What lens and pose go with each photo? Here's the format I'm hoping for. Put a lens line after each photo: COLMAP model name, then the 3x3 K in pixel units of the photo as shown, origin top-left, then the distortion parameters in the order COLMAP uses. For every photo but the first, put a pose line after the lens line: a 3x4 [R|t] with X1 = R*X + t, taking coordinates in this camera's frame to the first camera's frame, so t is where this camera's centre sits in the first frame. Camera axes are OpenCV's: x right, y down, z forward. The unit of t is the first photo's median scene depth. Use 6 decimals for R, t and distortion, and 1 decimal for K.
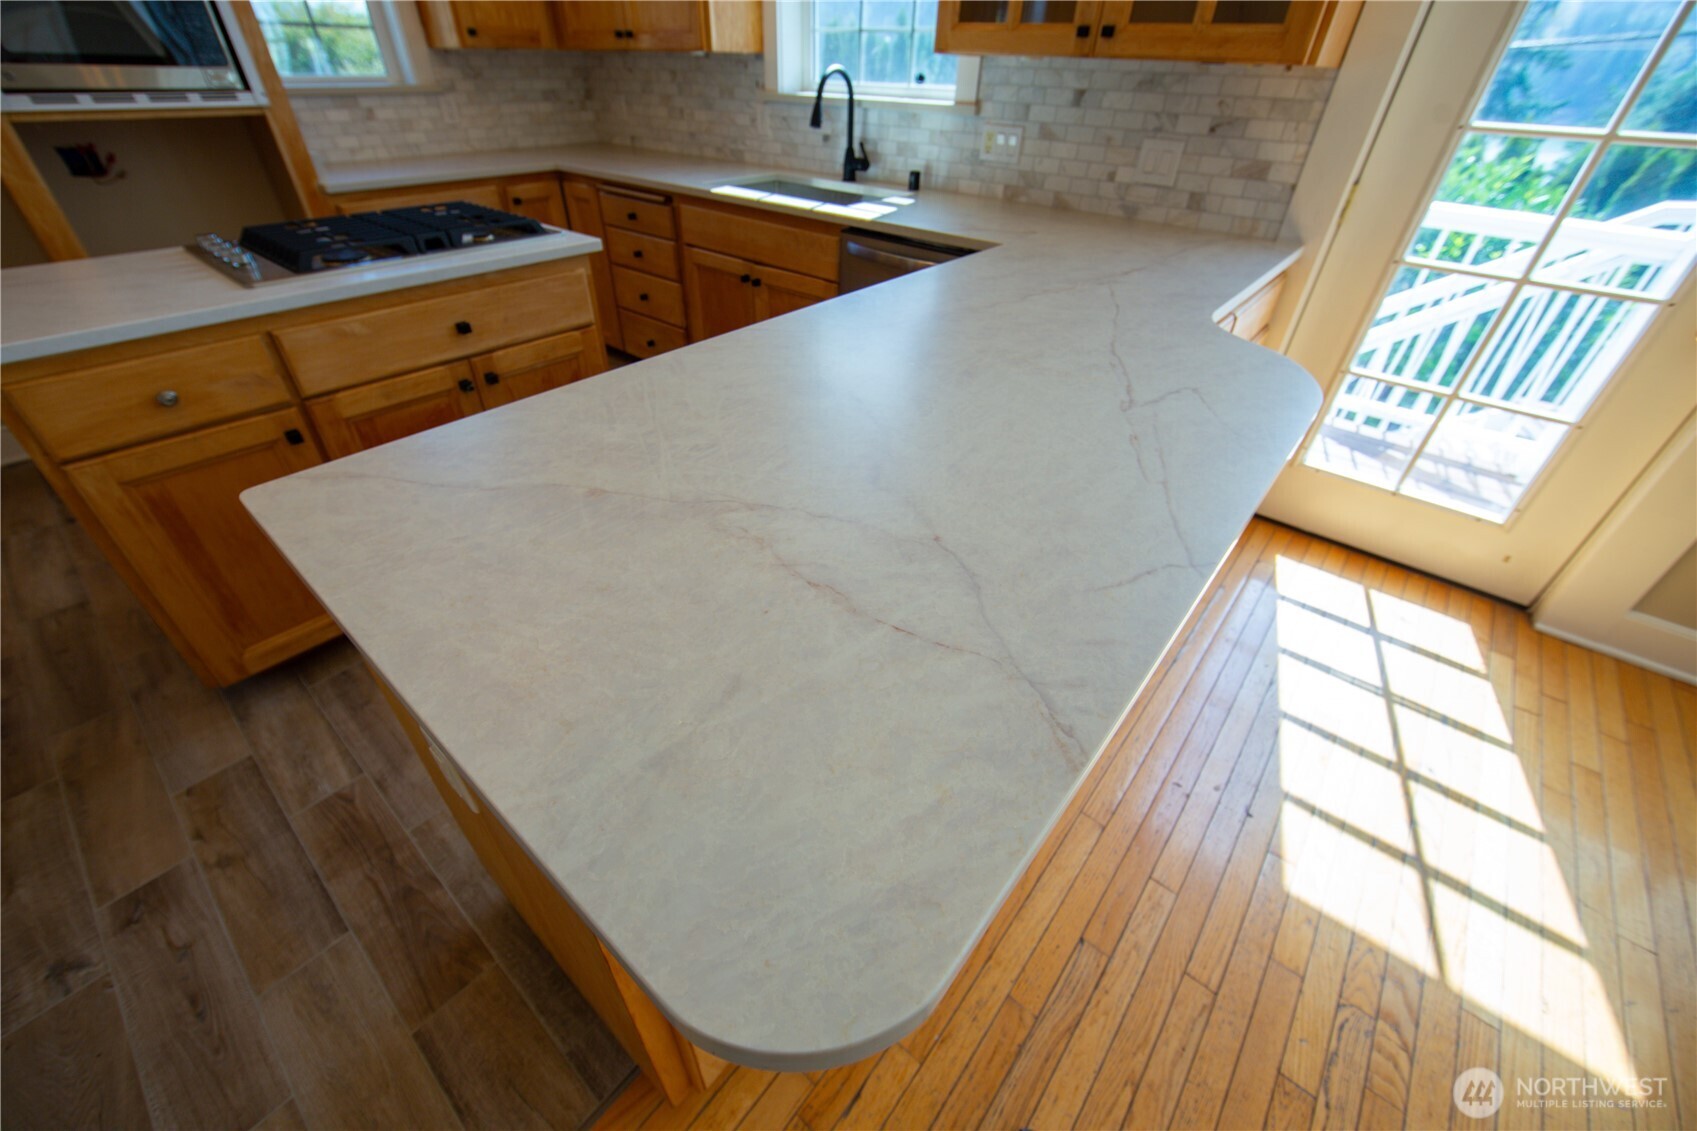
lens RADIAL K [[671.1, 0, 841.0], [0, 671.1, 562.7], [0, 0, 1]] dist [-0.013743, 0.002729]
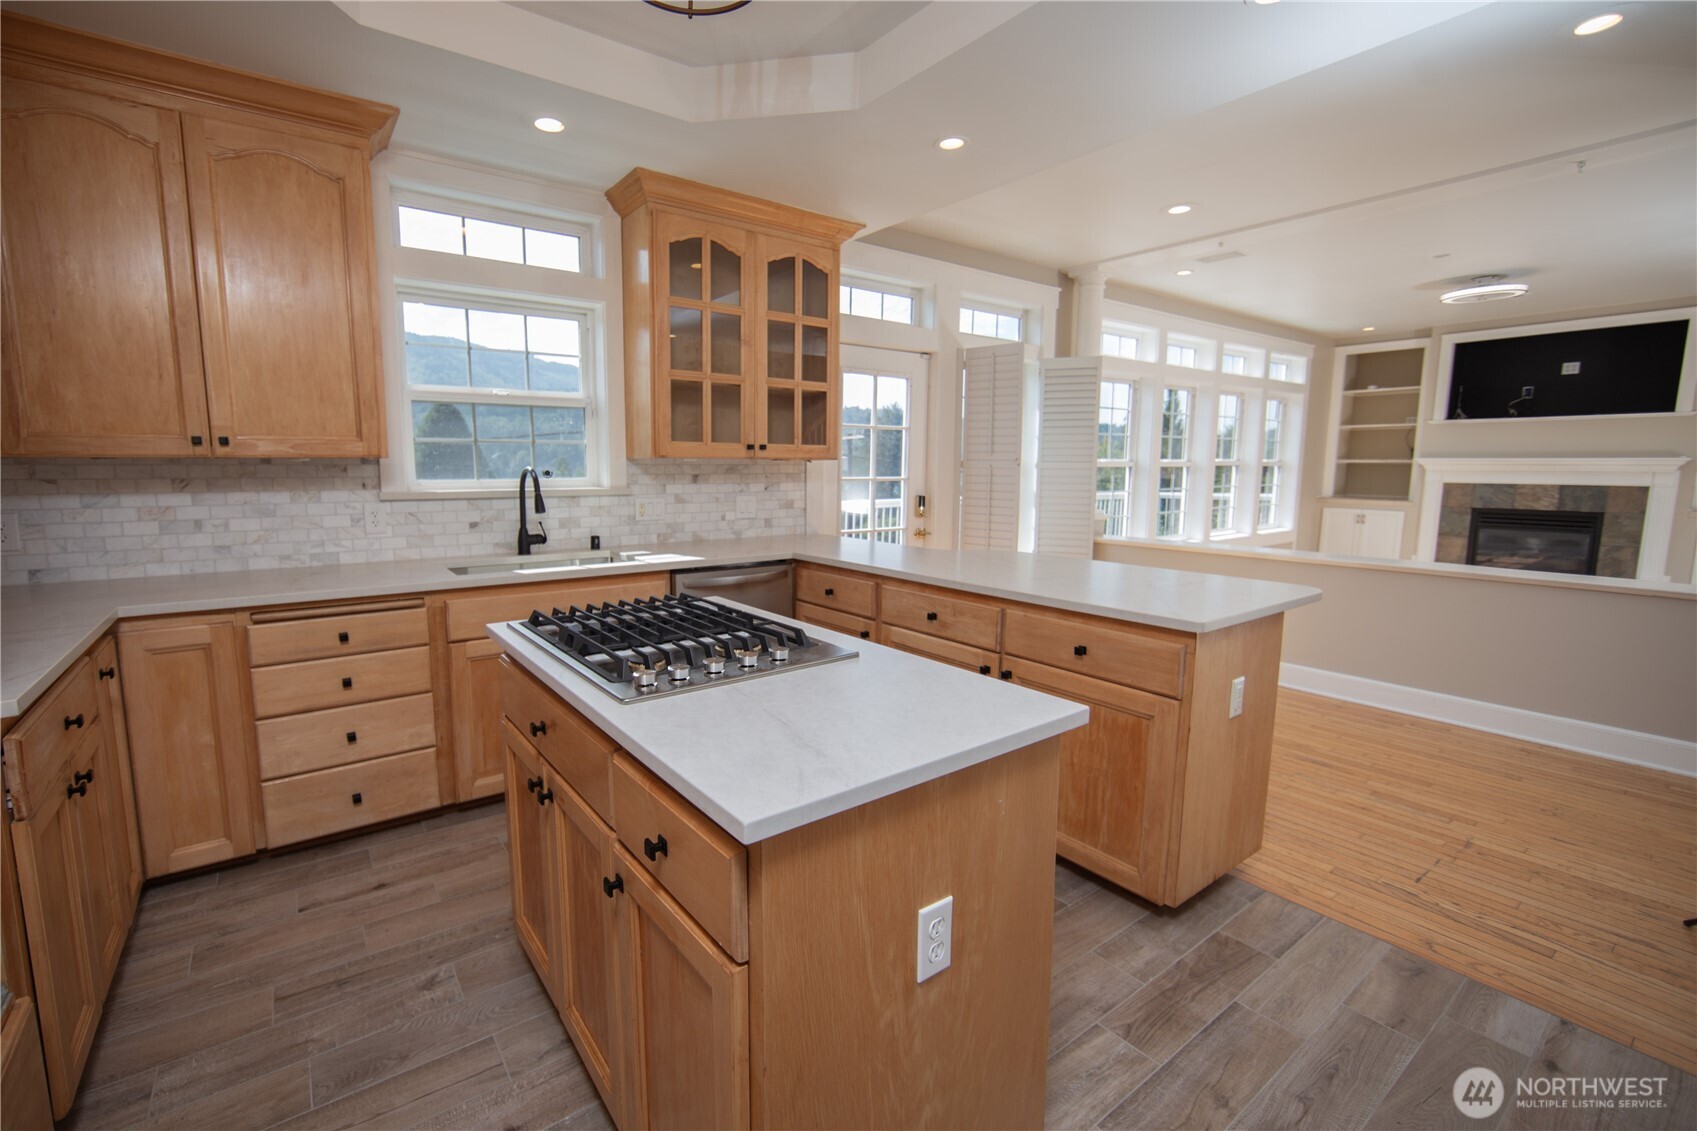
lens RADIAL K [[714.6, 0, 776.3], [0, 714.6, 557.8], [0, 0, 1]] dist [-0.012368, -0.001082]
pose [[0.258879, -0.144473, 0.955044, -1.225168], [0.586496, 0.809126, -0.036579, -0.357726], [-0.767466, 0.569599, 0.294198, 0.441203]]
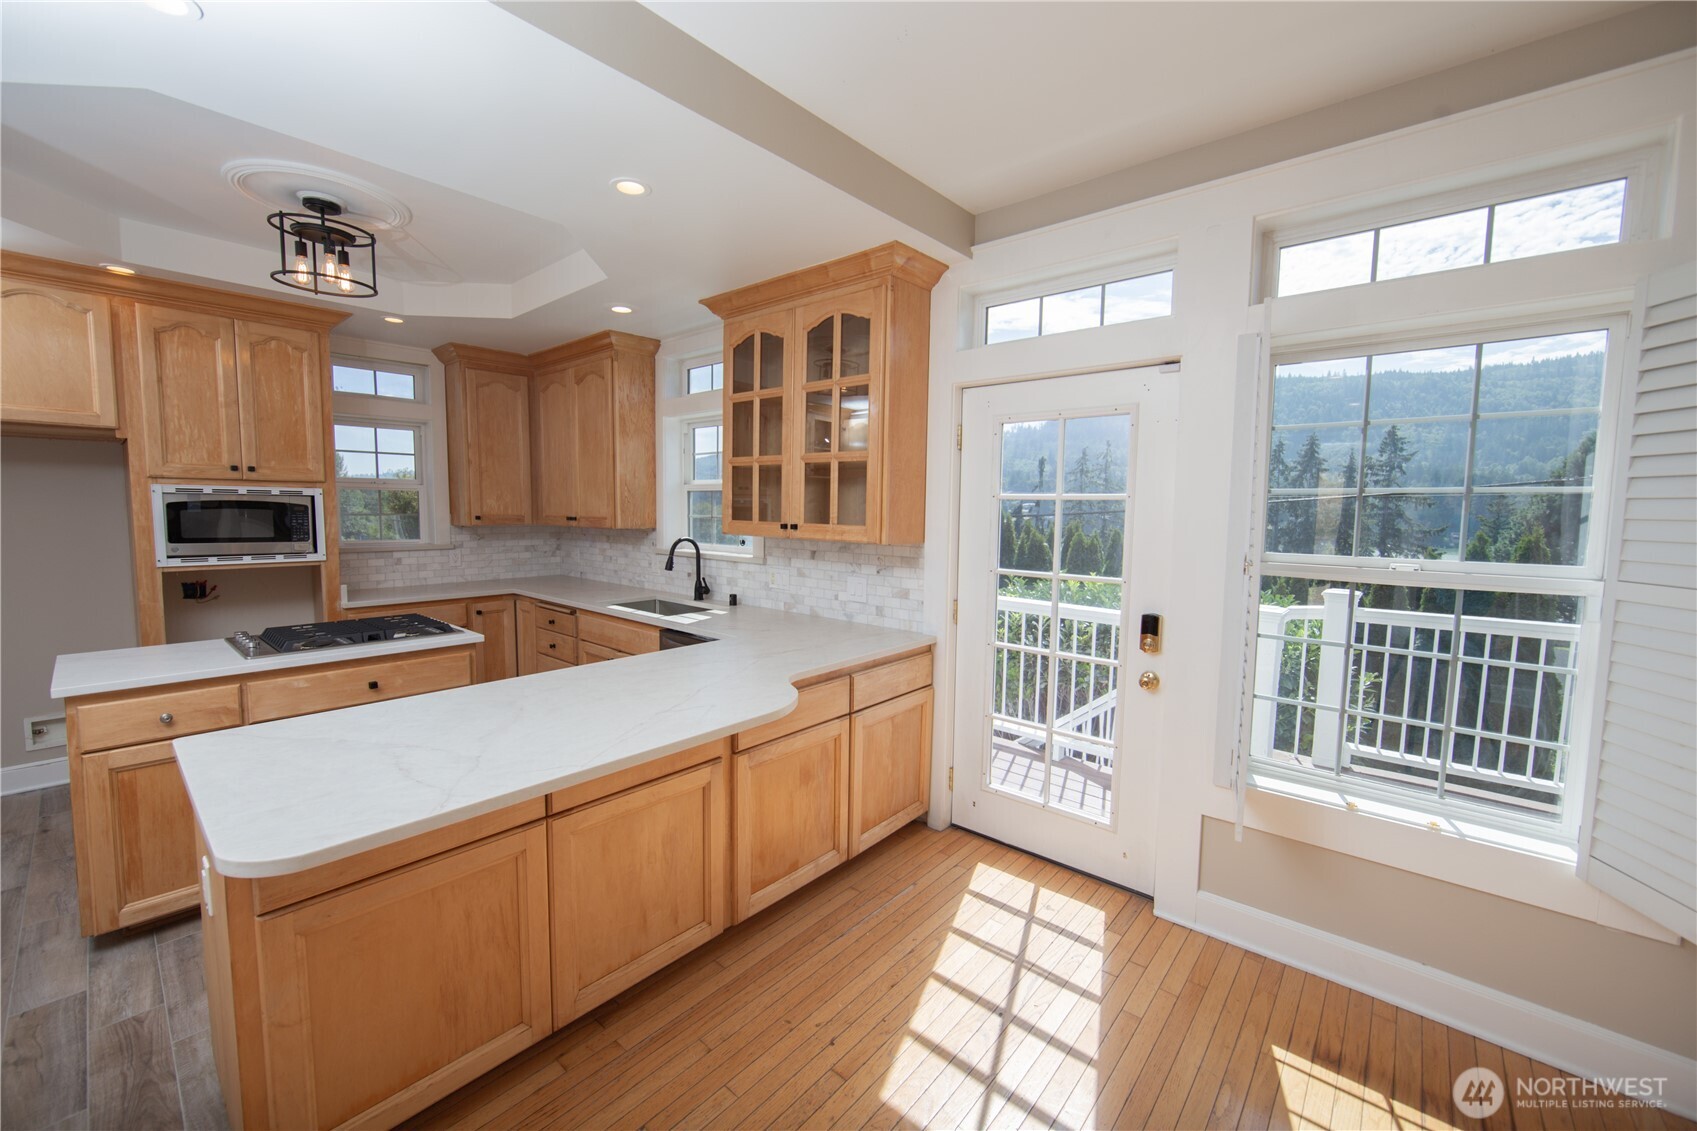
lens RADIAL K [[671.1, 0, 841.4], [0, 671.1, 562.3], [0, 0, 1]] dist [-0.013743, 0.002729]
pose [[0.999888, -0.007733, -0.012794, 0.434283], [-0.000301, 0.845245, -0.534379, 0.189342], [0.014947, 0.534323, 0.845148, -0.366917]]
